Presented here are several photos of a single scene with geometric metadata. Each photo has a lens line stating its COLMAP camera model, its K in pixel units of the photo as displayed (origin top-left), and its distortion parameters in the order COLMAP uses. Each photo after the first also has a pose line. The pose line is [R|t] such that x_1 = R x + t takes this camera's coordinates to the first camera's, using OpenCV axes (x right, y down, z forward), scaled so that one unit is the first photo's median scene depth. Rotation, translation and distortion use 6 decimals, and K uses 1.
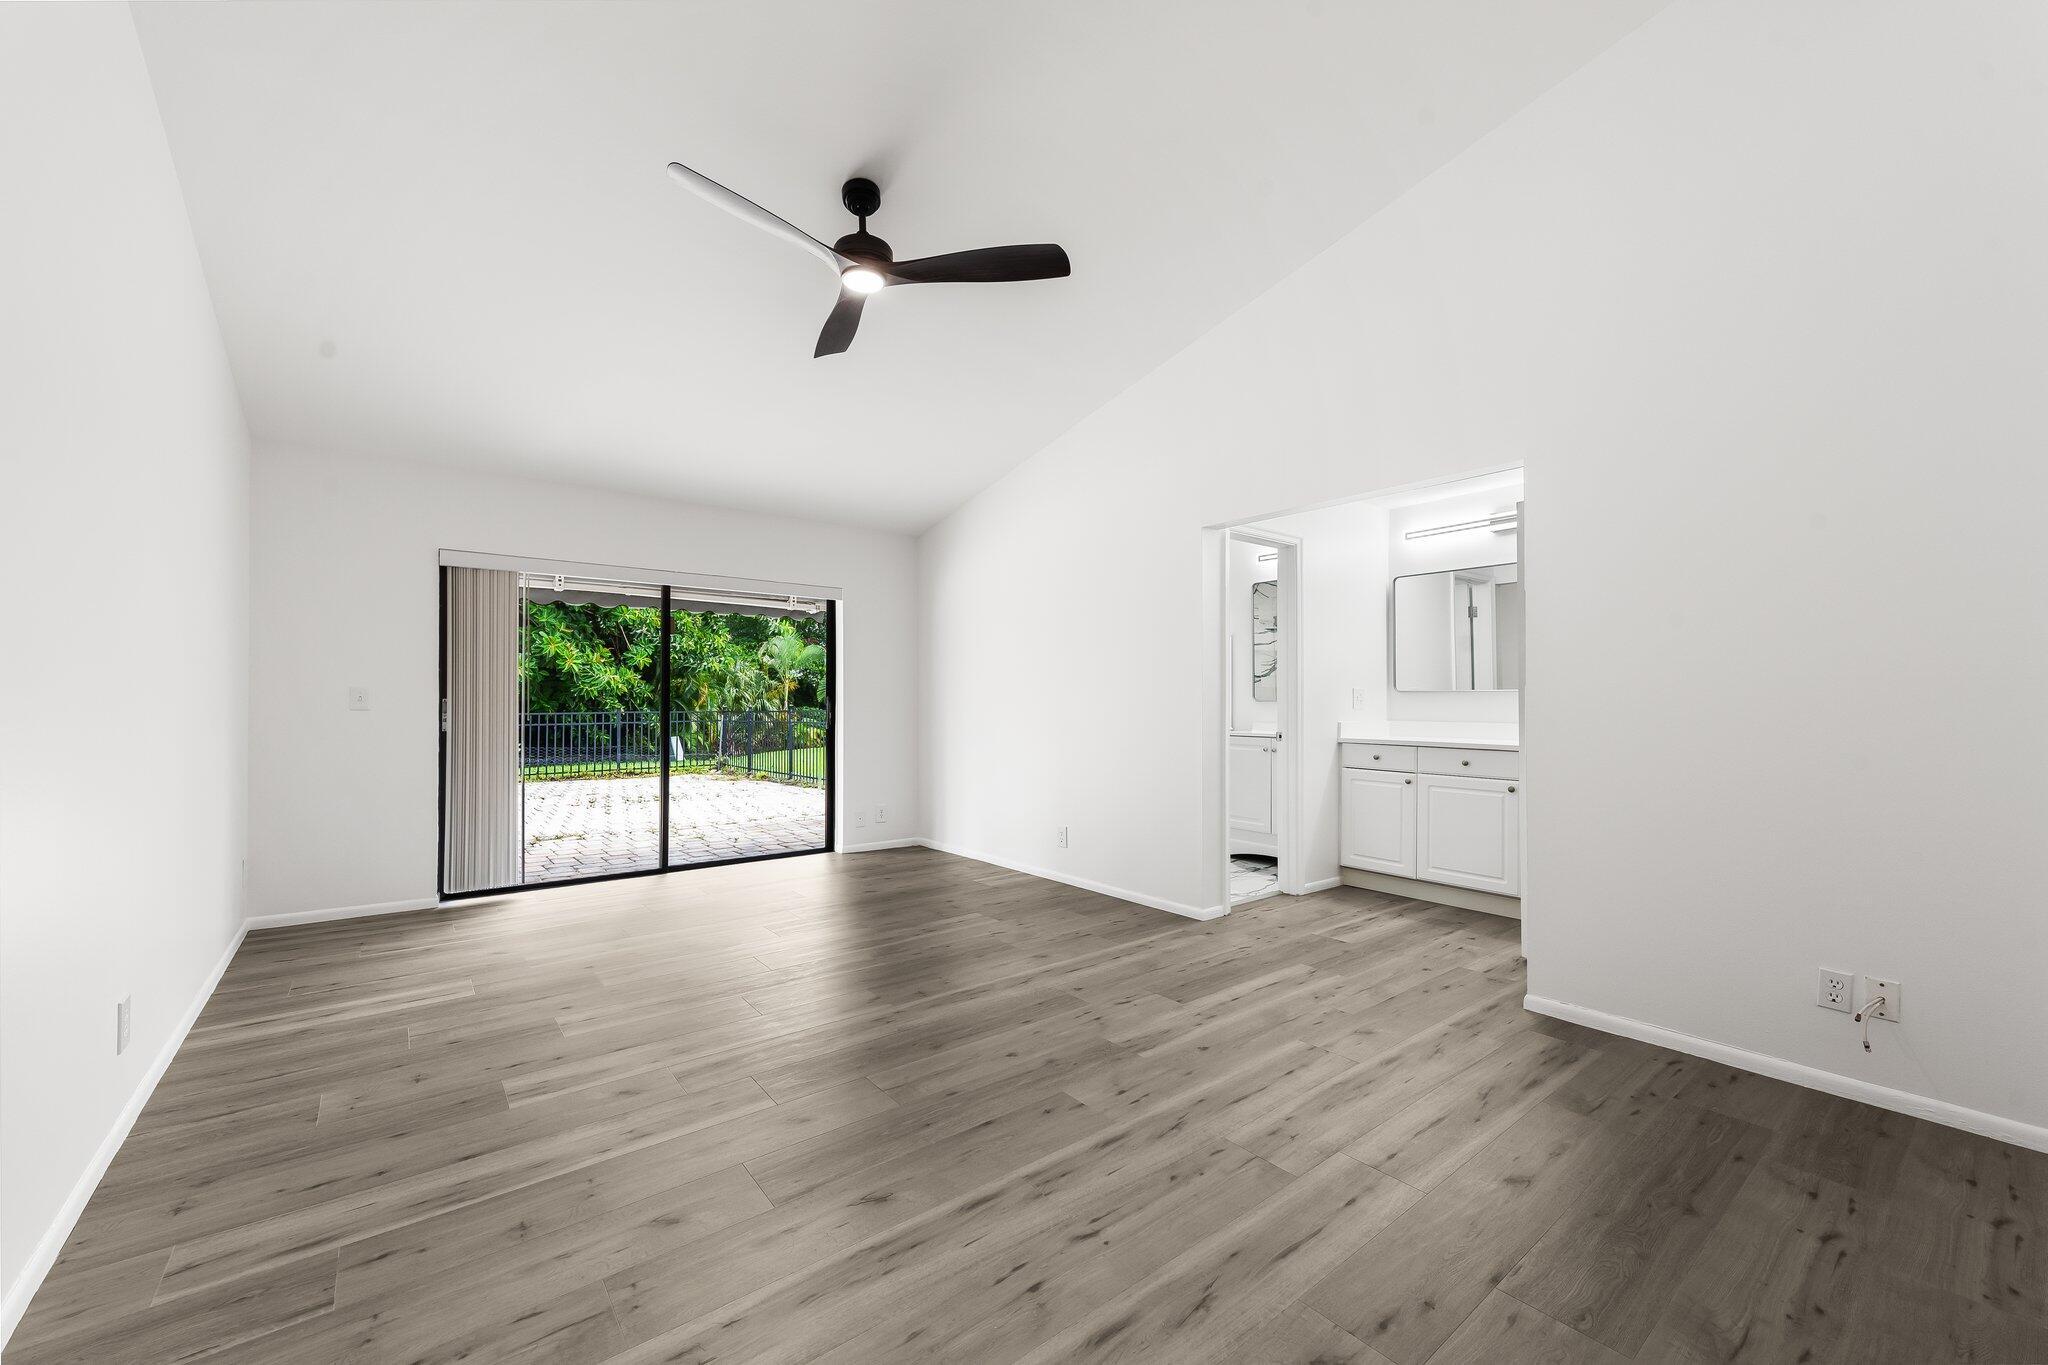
lens RADIAL K [[803.8, 0, 1023.3], [0, 803.8, 678.7], [0, 0, 1]] dist [0.001206, -0.000665]
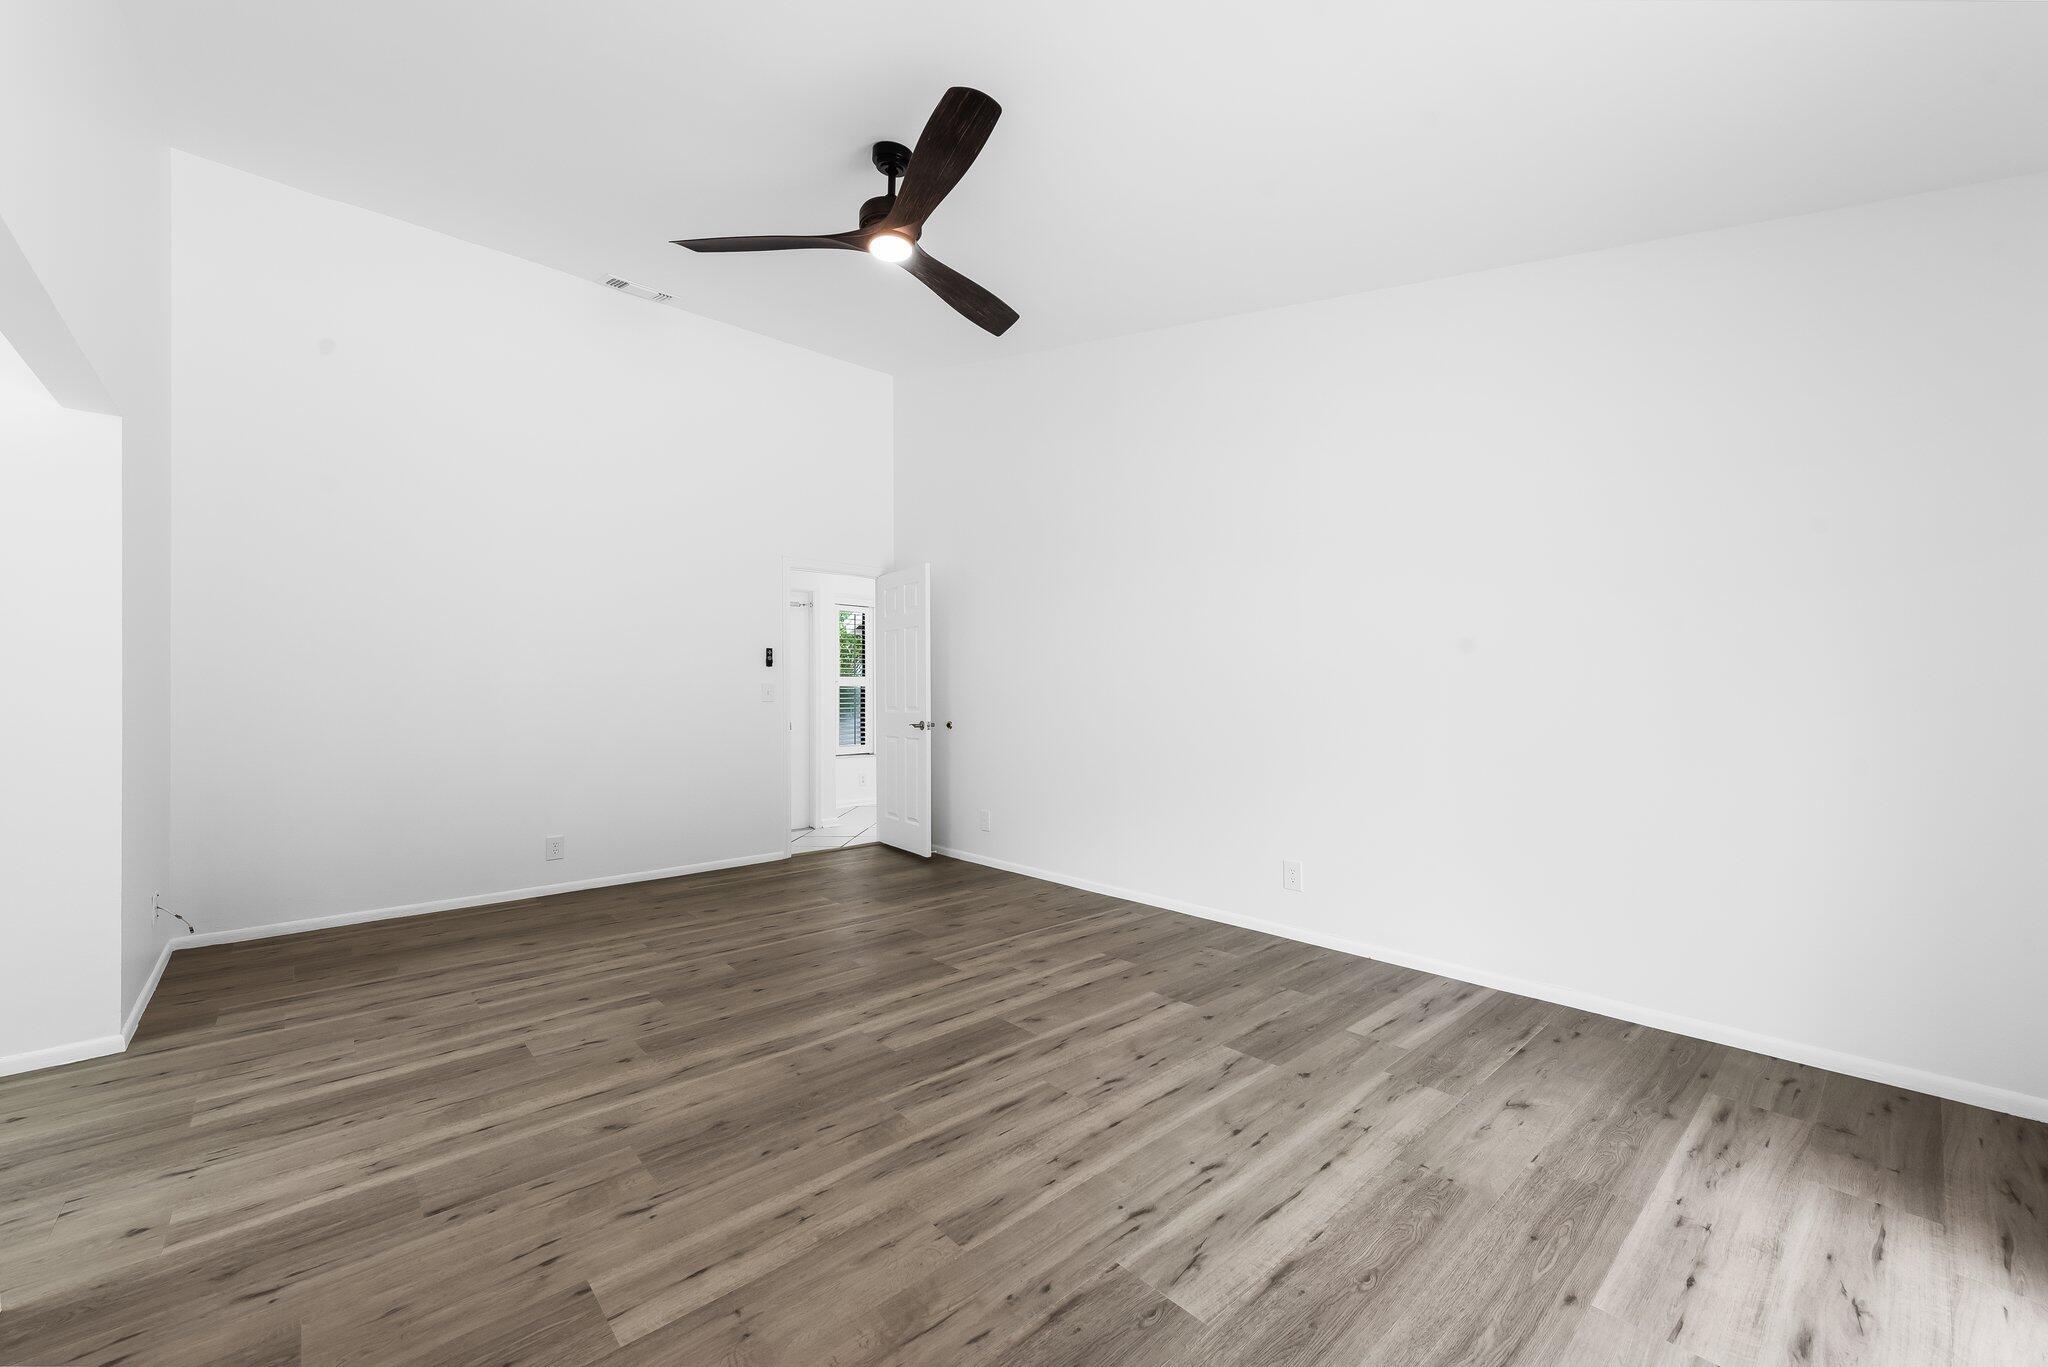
lens RADIAL K [[803.8, 0, 1019.5], [0, 803.8, 695.2], [0, 0, 1]] dist [0.001206, -0.000665]
pose [[-0.998047, 0.001581, -0.062449, -0.315402], [0.003450, 0.999549, -0.029838, 0.062627], [0.062374, -0.029995, -0.997602, 2.137826]]
